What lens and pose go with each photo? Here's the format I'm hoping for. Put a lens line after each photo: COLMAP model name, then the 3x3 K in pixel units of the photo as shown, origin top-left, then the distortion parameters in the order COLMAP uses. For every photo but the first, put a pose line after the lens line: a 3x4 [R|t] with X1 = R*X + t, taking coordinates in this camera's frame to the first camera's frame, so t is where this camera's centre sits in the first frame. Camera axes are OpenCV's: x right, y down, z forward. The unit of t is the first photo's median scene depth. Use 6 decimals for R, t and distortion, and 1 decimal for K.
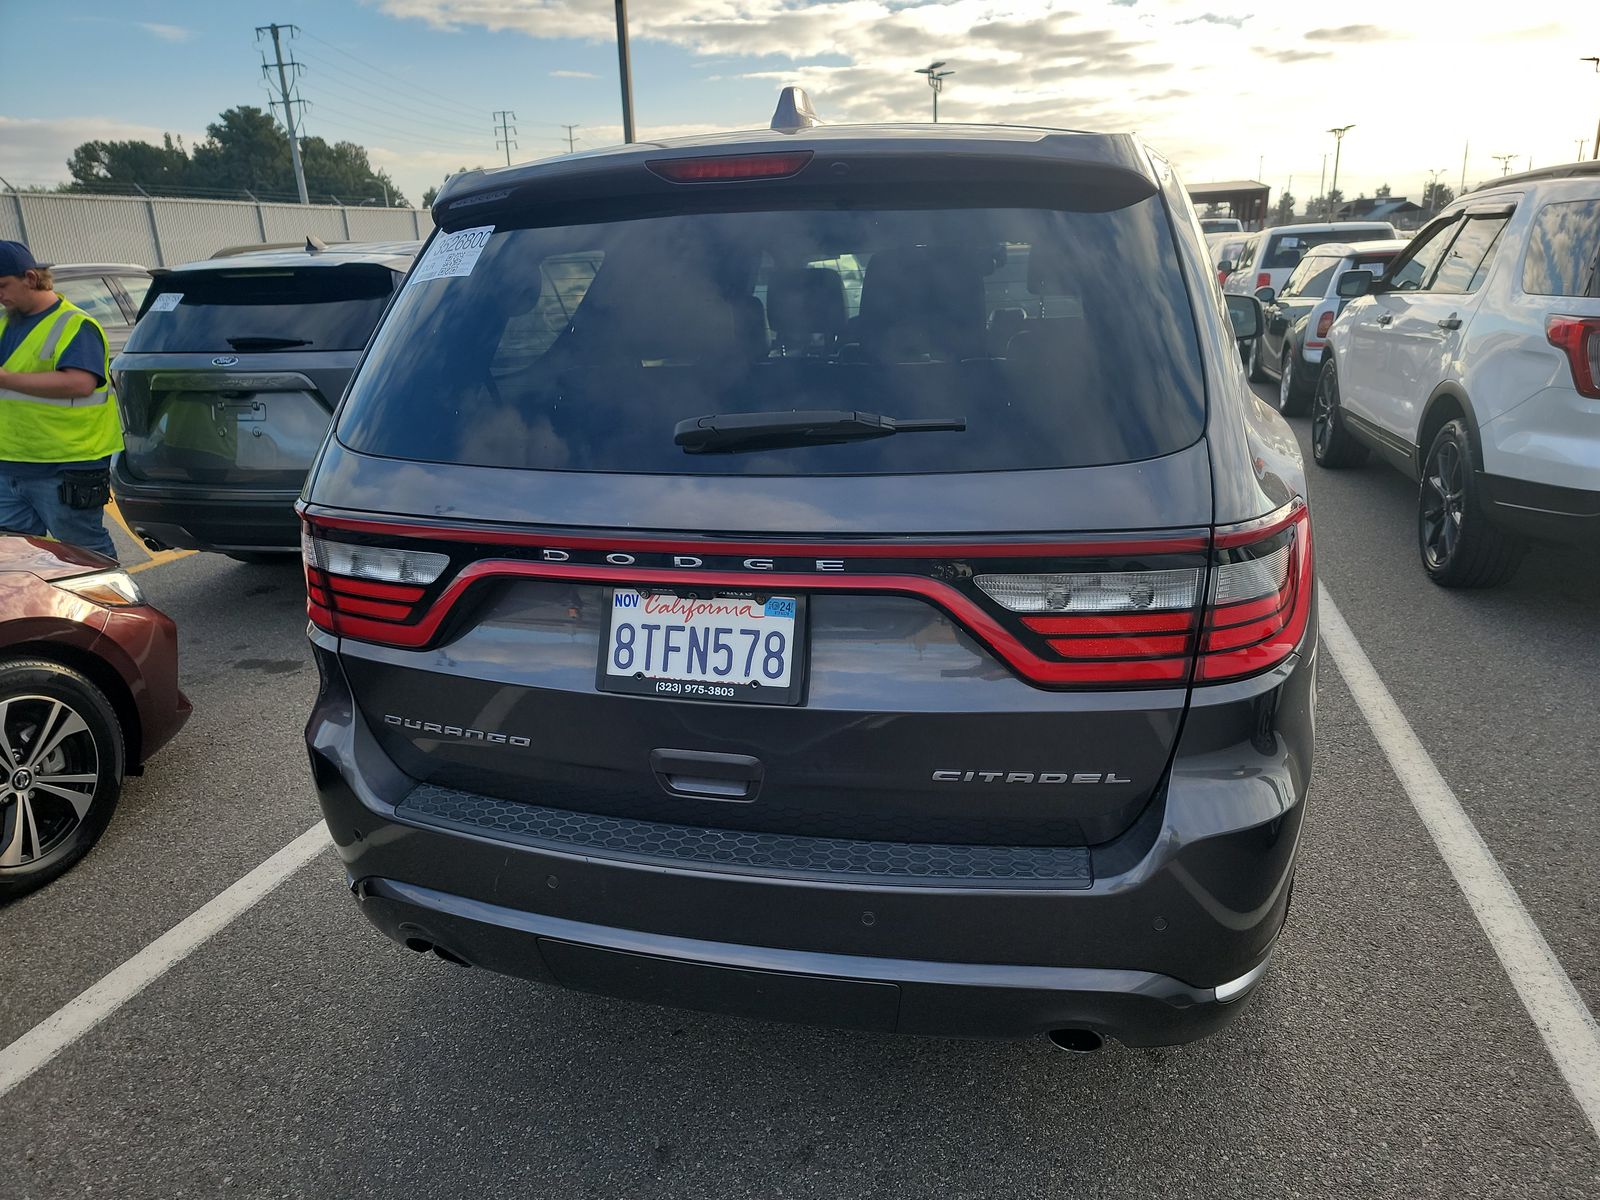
lens RADIAL K [[1124.9, 0, 791.2], [0, 1124.9, 598.6], [0, 0, 1]] dist [0.066132, -0.053890]
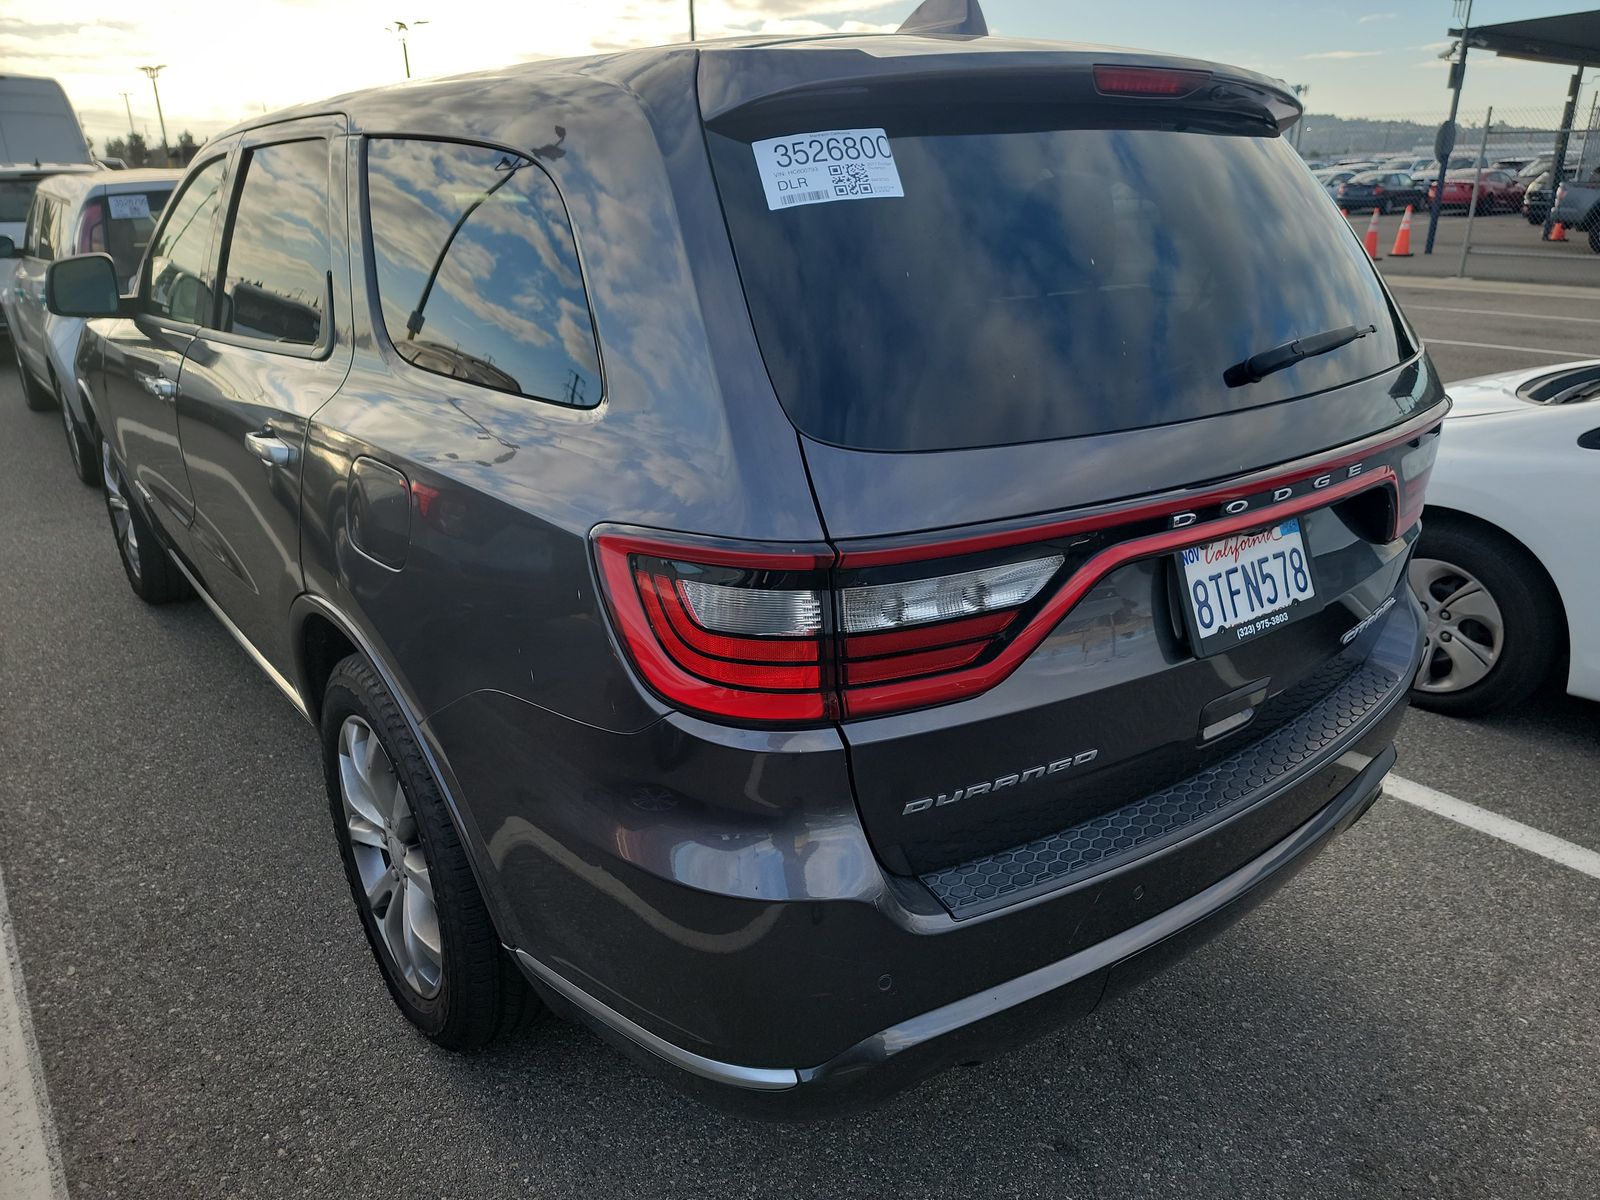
lens RADIAL K [[1124.9, 0, 800.2], [0, 1124.9, 603.8], [0, 0, 1]] dist [0.066132, -0.053890]
pose [[0.609173, -0.249637, 0.752722, -0.868890], [0.216618, 0.965446, 0.144879, -0.136424], [-0.762880, 0.074797, 0.642199, 0.541320]]
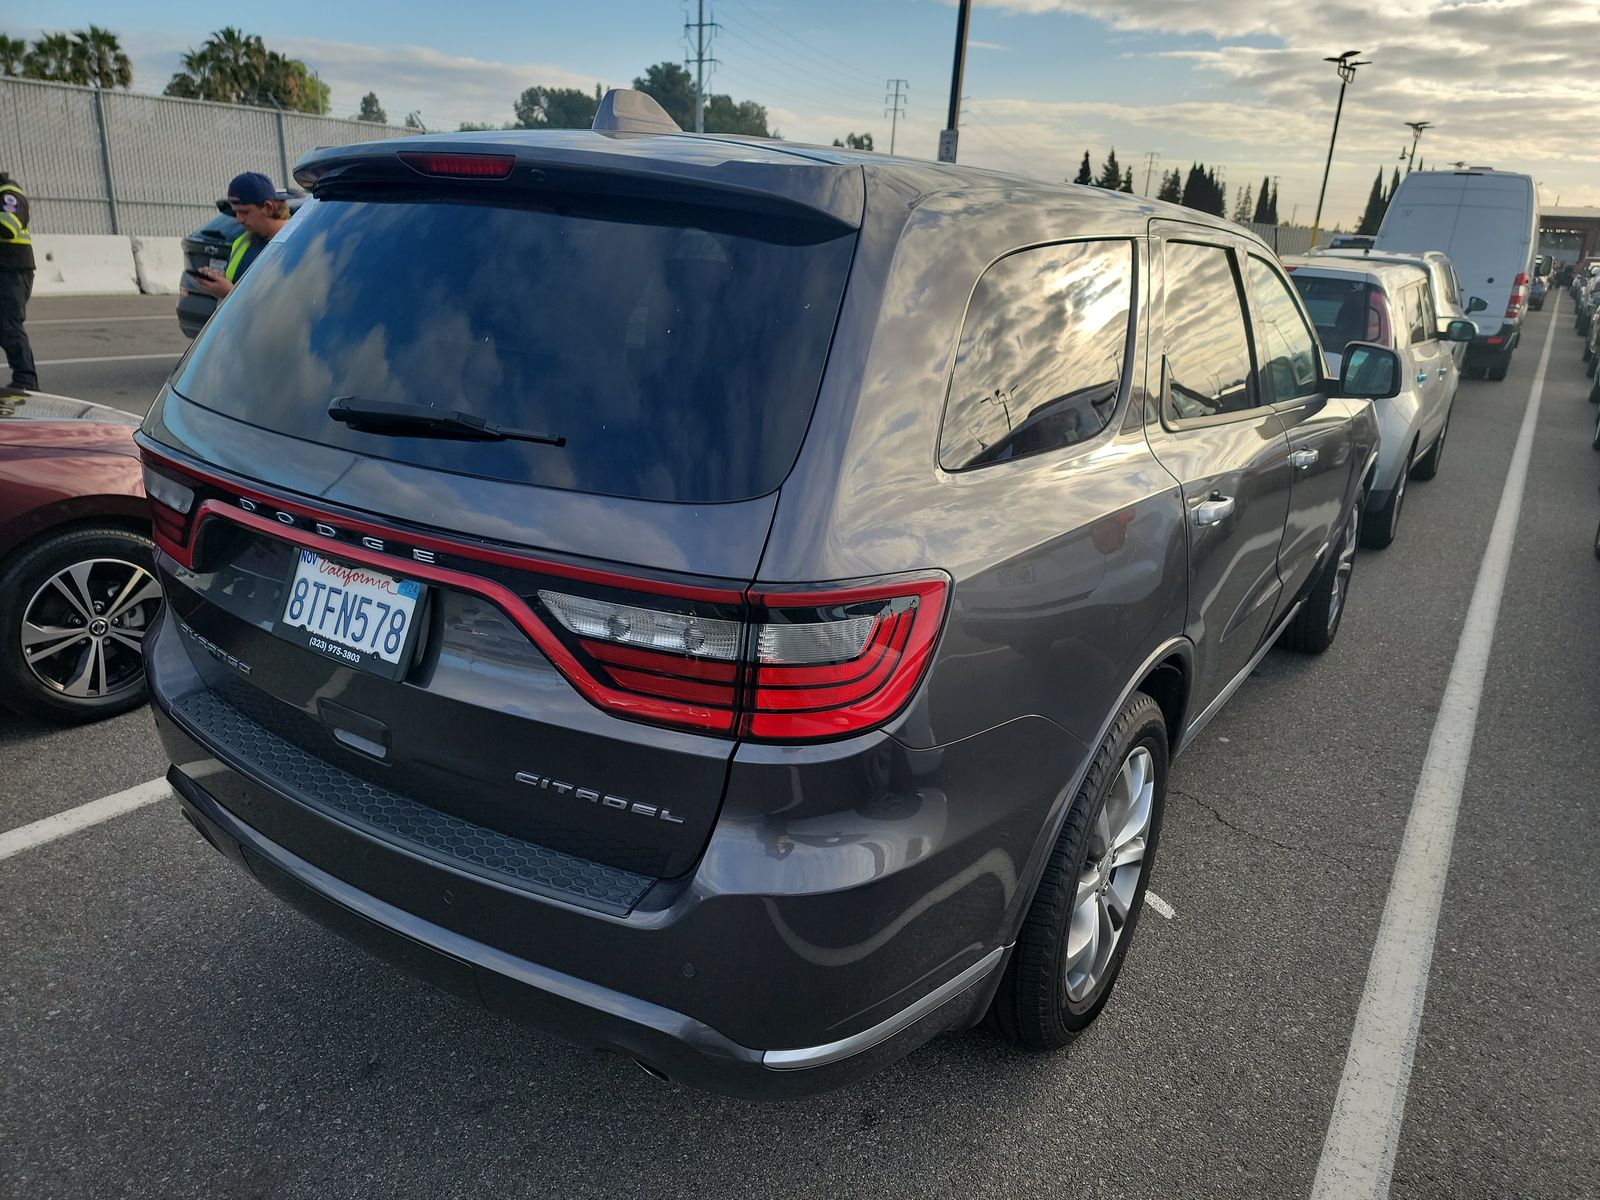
lens RADIAL K [[1124.9, 0, 797.2], [0, 1124.9, 605.7], [0, 0, 1]] dist [0.066132, -0.053890]
pose [[0.949318, 0.179138, -0.258272, 0.488000], [-0.172652, 0.983824, 0.047772, -0.071379], [0.262652, -0.000759, 0.964890, 0.058997]]
